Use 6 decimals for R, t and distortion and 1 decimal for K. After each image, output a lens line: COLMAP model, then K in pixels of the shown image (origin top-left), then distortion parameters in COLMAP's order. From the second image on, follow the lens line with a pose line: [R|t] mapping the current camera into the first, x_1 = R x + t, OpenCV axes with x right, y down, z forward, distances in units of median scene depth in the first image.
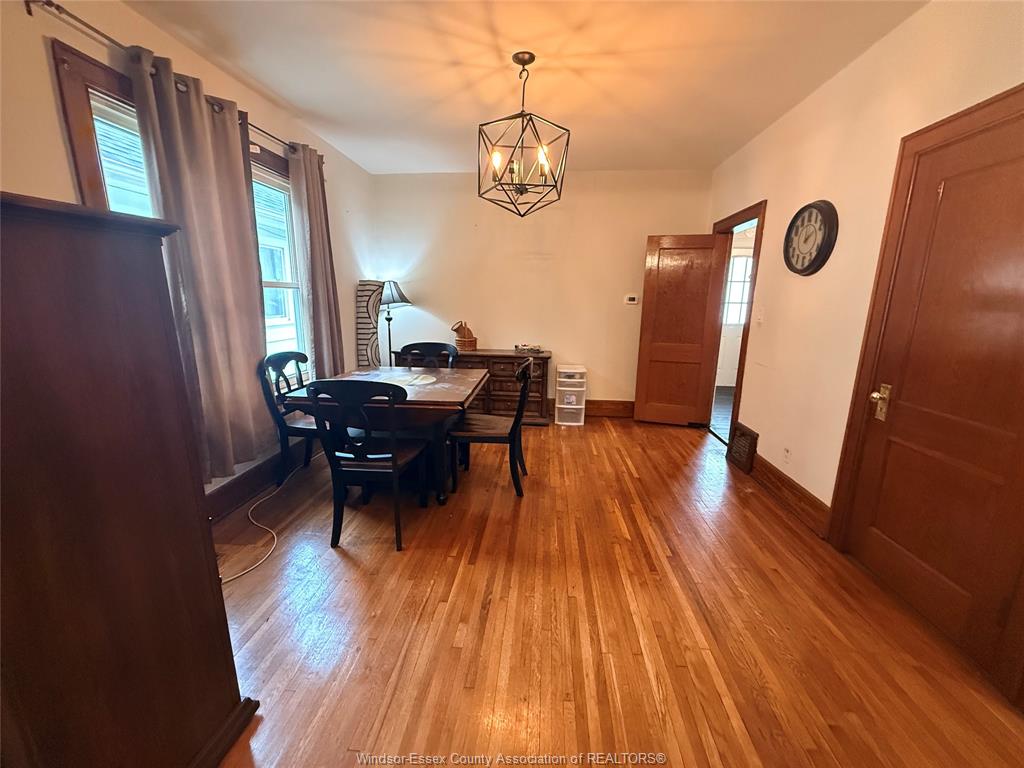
lens RADIAL K [[406.6, 0, 509.8], [0, 406.6, 381.4], [0, 0, 1]] dist [0.001761, 0.000170]
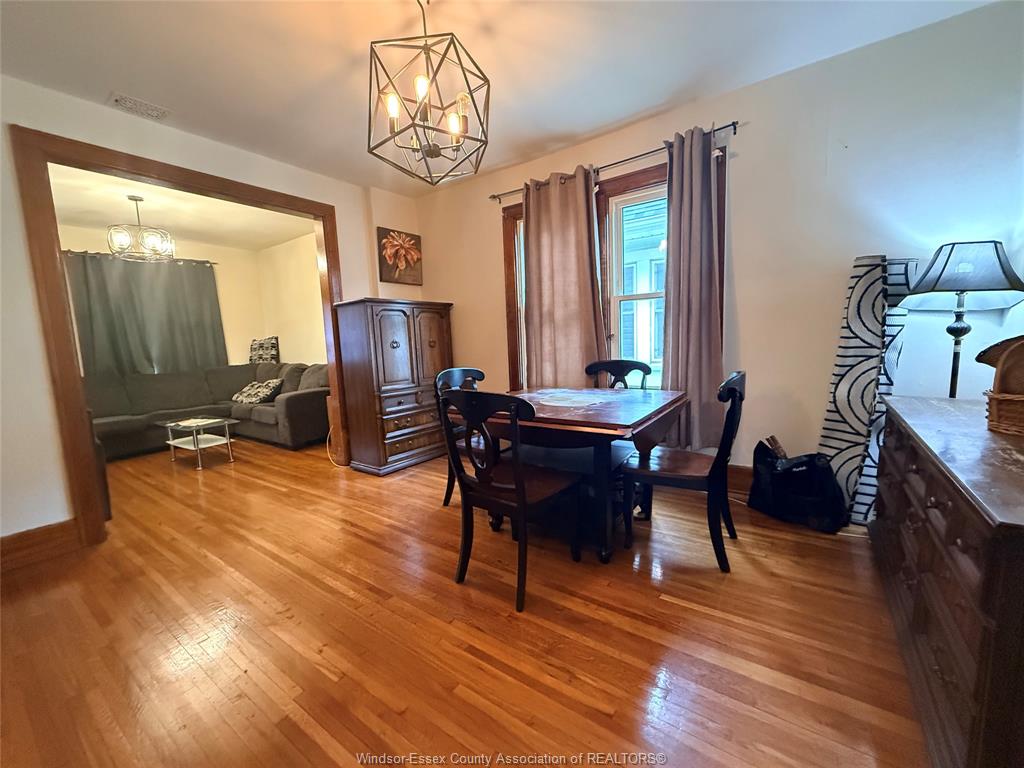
lens RADIAL K [[406.6, 0, 509.8], [0, 406.6, 381.4], [0, 0, 1]] dist [0.001761, 0.000170]
pose [[-0.497889, 0.102936, -0.861110, 0.531953], [-0.140687, 0.970192, 0.197320, -0.191356], [0.855753, 0.219391, -0.468566, 1.296695]]
